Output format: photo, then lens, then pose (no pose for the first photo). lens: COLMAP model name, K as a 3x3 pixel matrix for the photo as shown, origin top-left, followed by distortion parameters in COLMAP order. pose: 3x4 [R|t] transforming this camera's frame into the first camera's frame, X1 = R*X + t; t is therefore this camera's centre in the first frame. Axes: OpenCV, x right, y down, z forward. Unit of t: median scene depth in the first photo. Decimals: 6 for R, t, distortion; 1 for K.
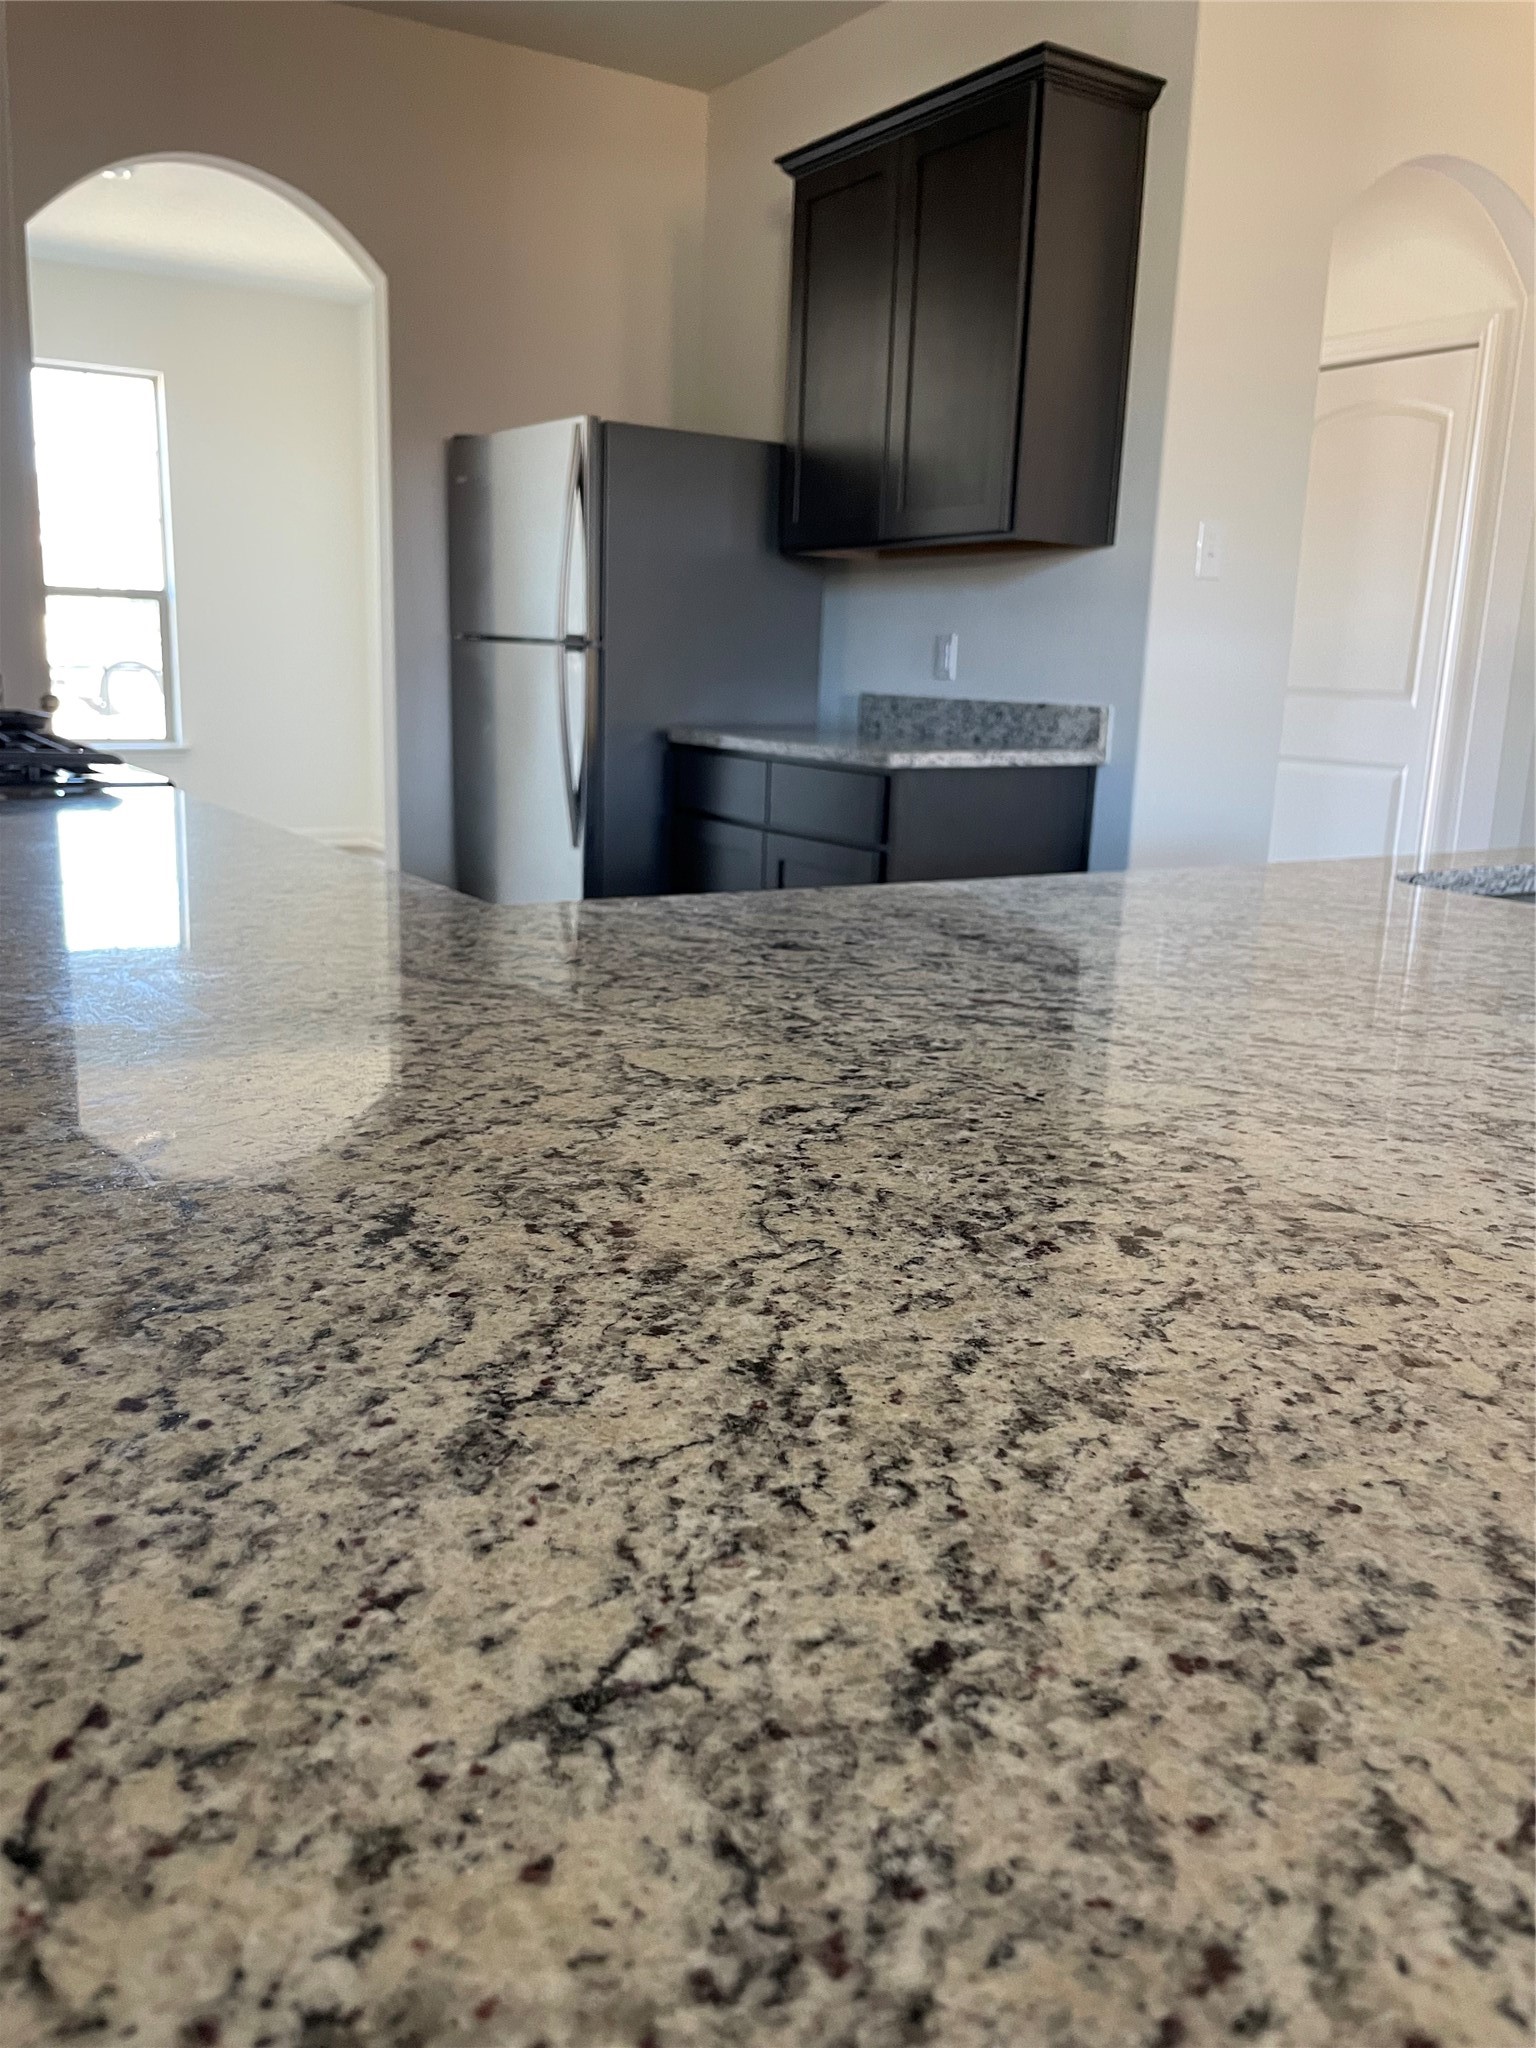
lens RADIAL K [[1525.5, 0, 768.0], [0, 1525.5, 1024.0], [0, 0, 1]] dist [0.071919, -0.107989]
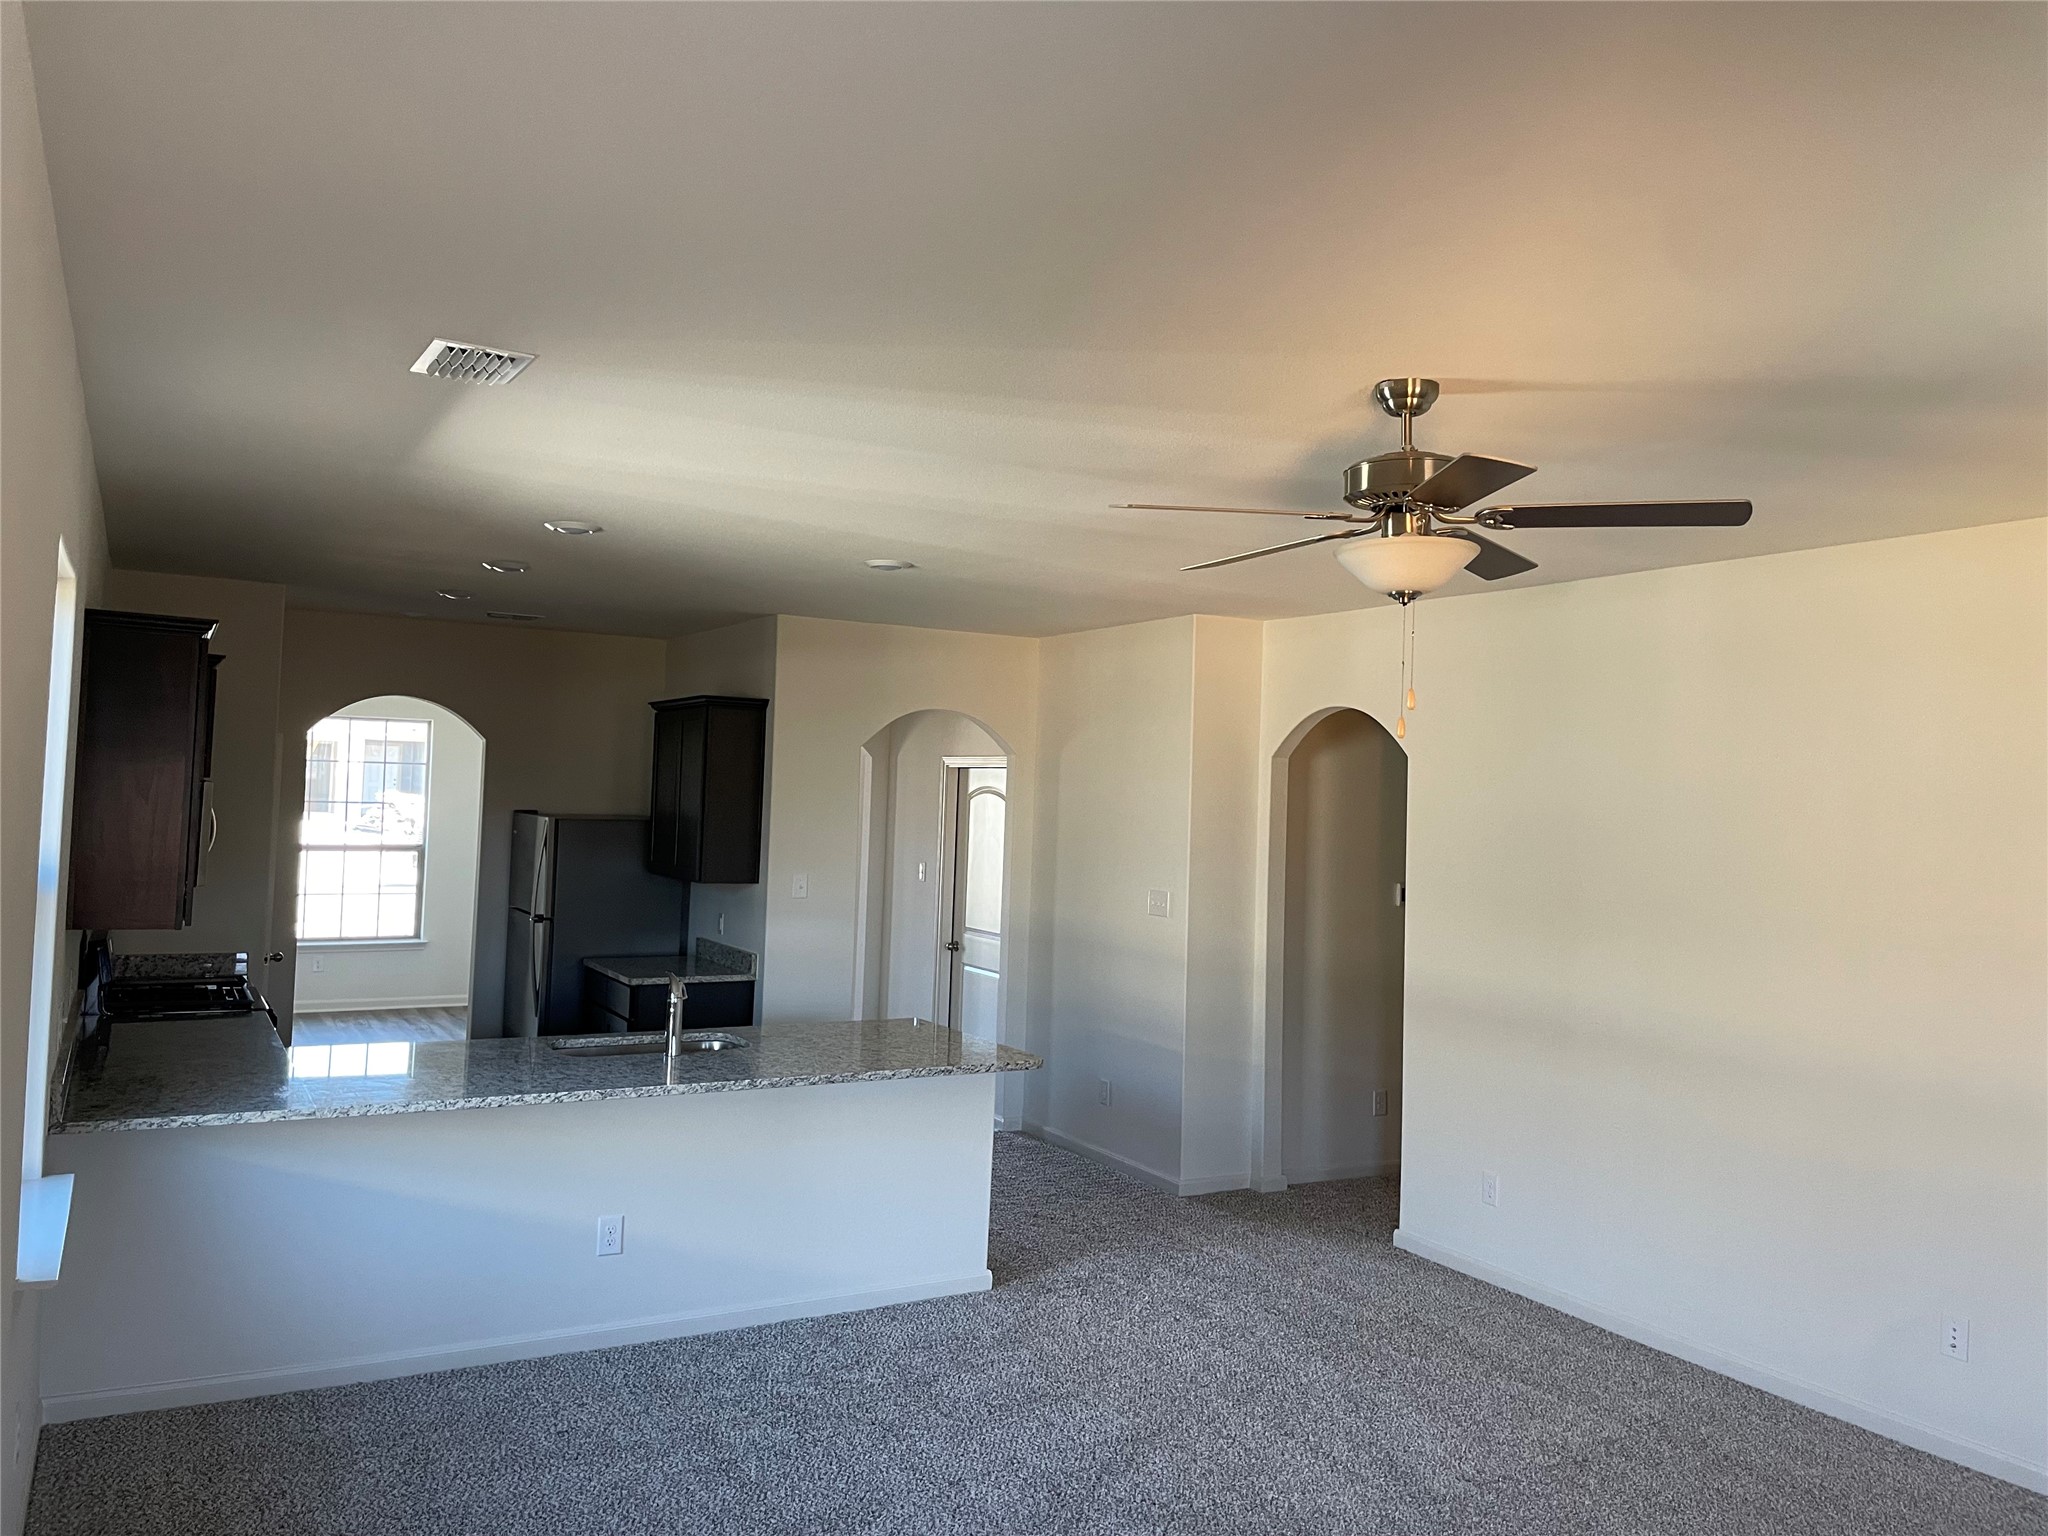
lens RADIAL K [[1525.3, 0, 1039.5], [0, 1525.3, 749.6], [0, 0, 1]] dist [0.071260, -0.106530]
pose [[0.998018, -0.005179, -0.062718, 0.760849], [-0.011621, 0.964302, -0.264549, 0.082553], [0.061849, 0.264754, 0.962331, -1.141535]]
